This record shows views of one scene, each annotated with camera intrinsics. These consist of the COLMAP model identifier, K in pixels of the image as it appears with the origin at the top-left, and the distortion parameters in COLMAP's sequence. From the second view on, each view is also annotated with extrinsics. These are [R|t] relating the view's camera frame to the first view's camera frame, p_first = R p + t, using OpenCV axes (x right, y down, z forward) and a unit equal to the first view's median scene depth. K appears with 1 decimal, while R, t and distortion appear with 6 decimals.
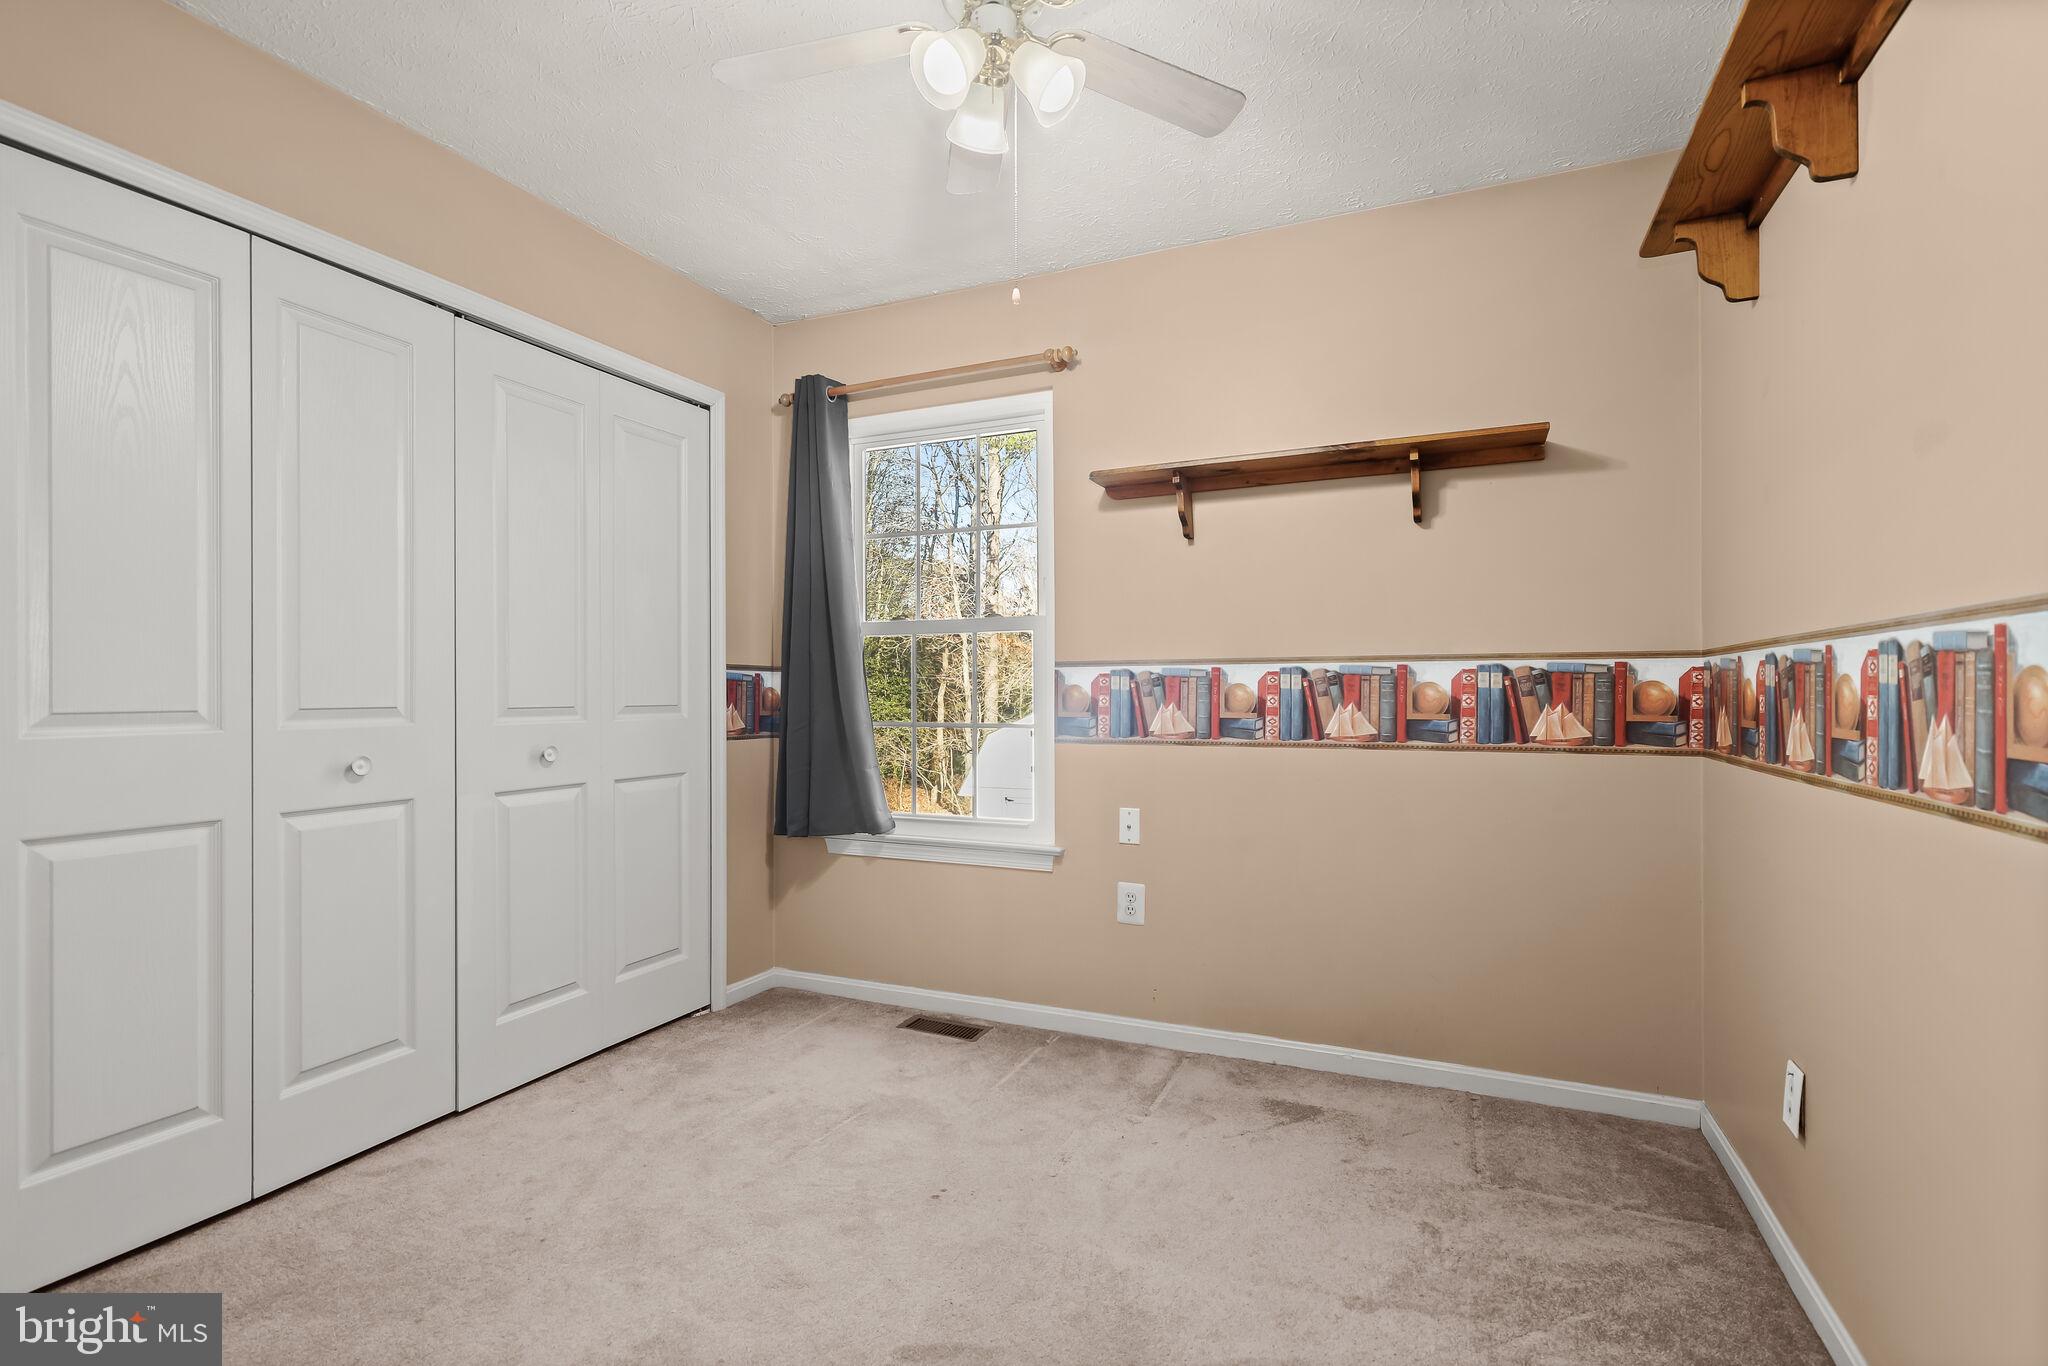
lens RADIAL K [[926.0, 0, 1034.2], [0, 926.0, 678.8], [0, 0, 1]] dist [-0.000619, 0.000045]
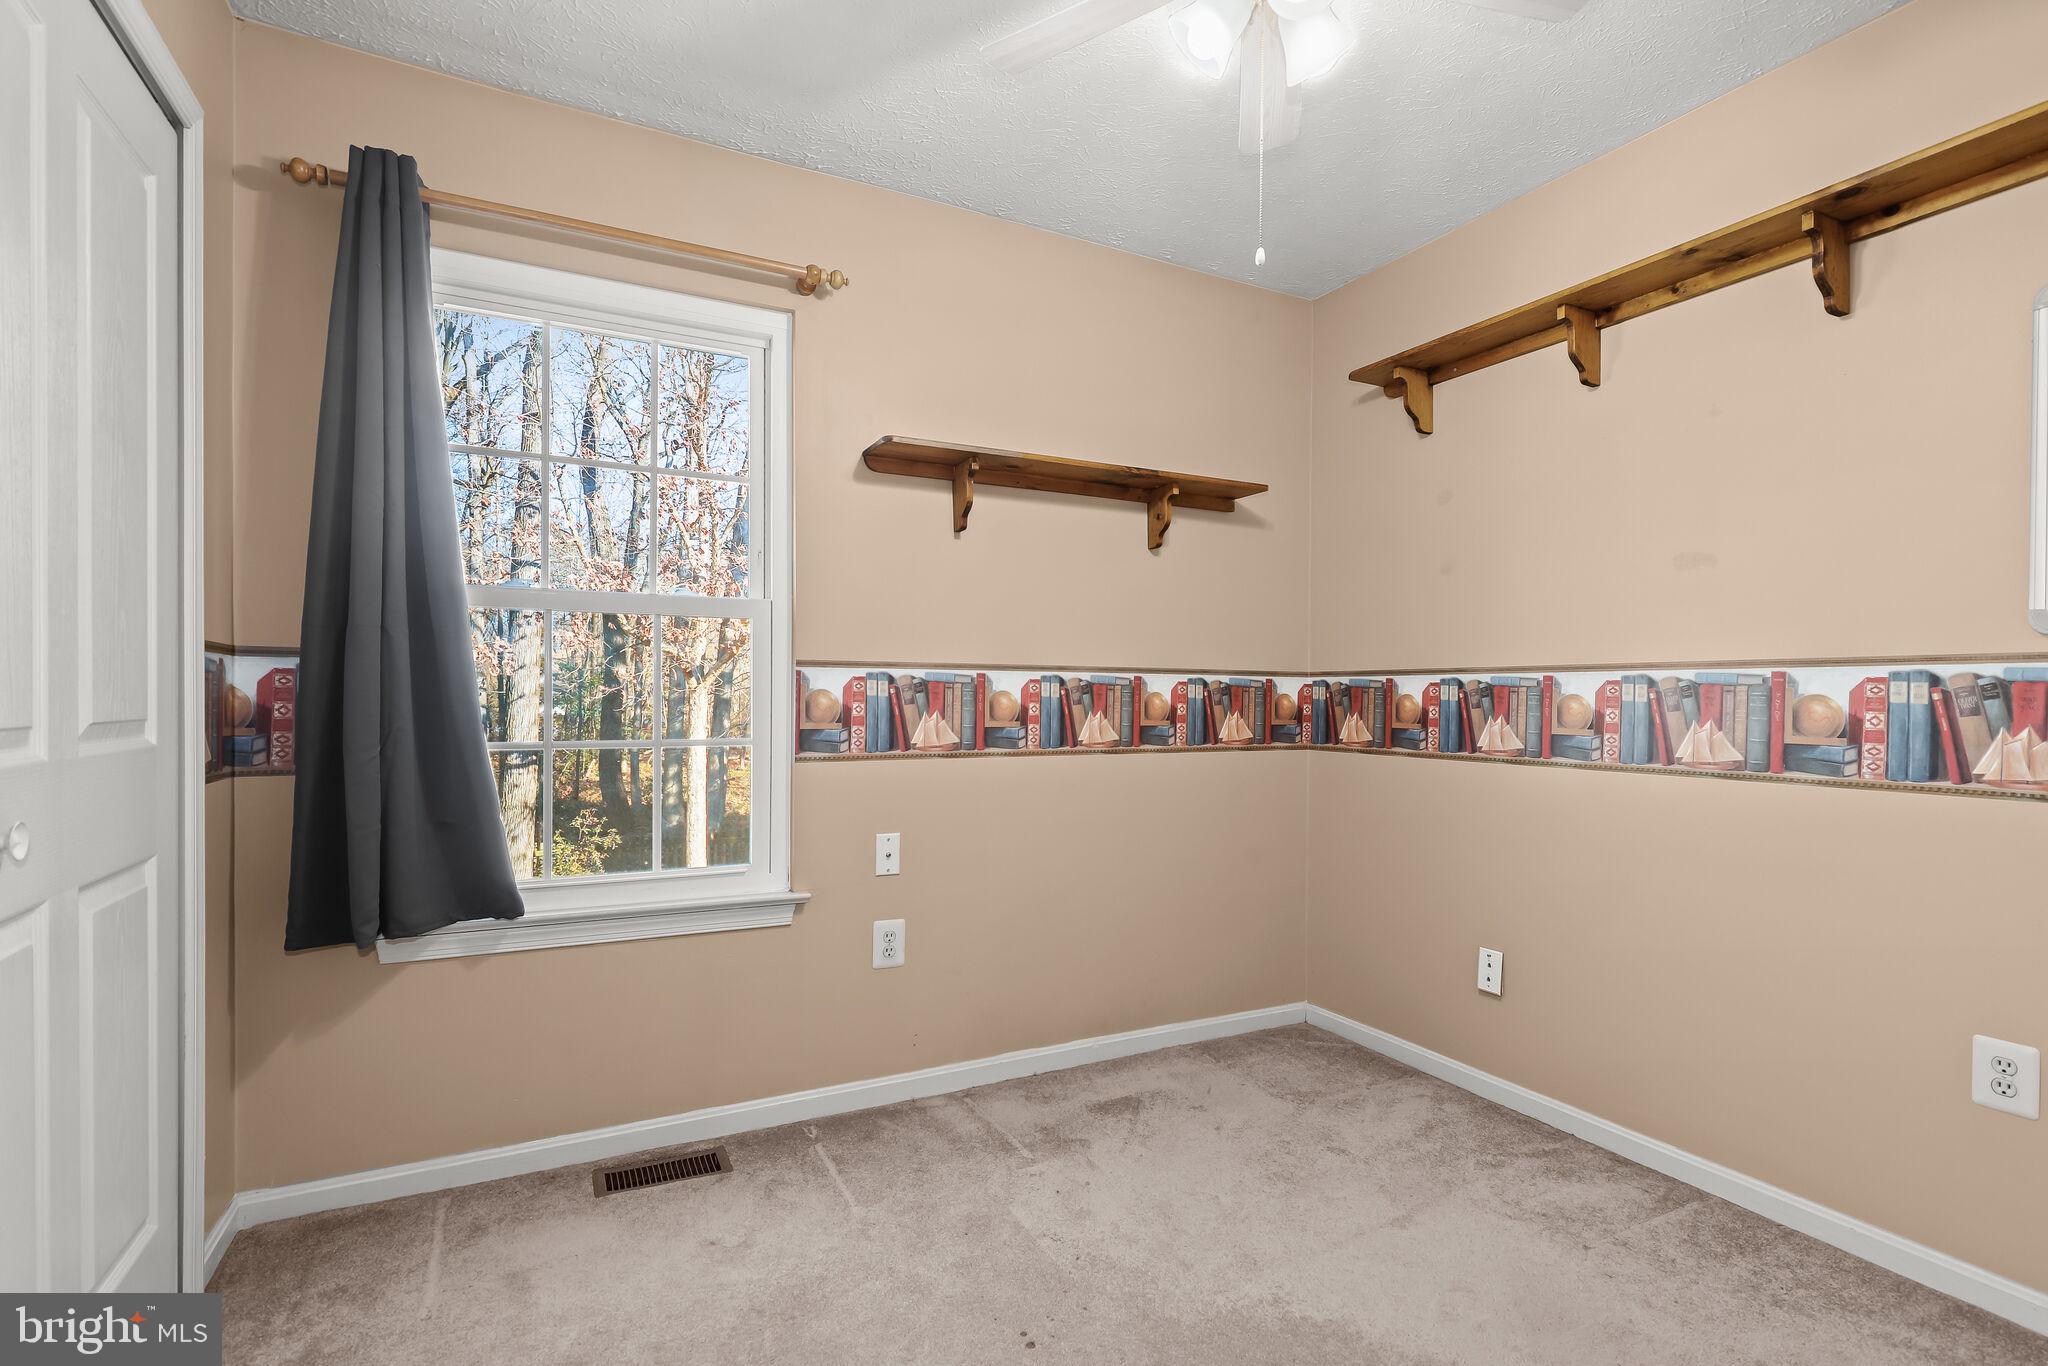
lens RADIAL K [[947.6, 0, 1034.9], [0, 947.6, 697.0], [0, 0, 1]] dist [0.001434, 0.000592]
pose [[0.638897, 0.008211, 0.769249, -0.510046], [-0.018942, 0.999808, 0.005059, 0.005695], [-0.769059, -0.017803, 0.638930, 0.347605]]
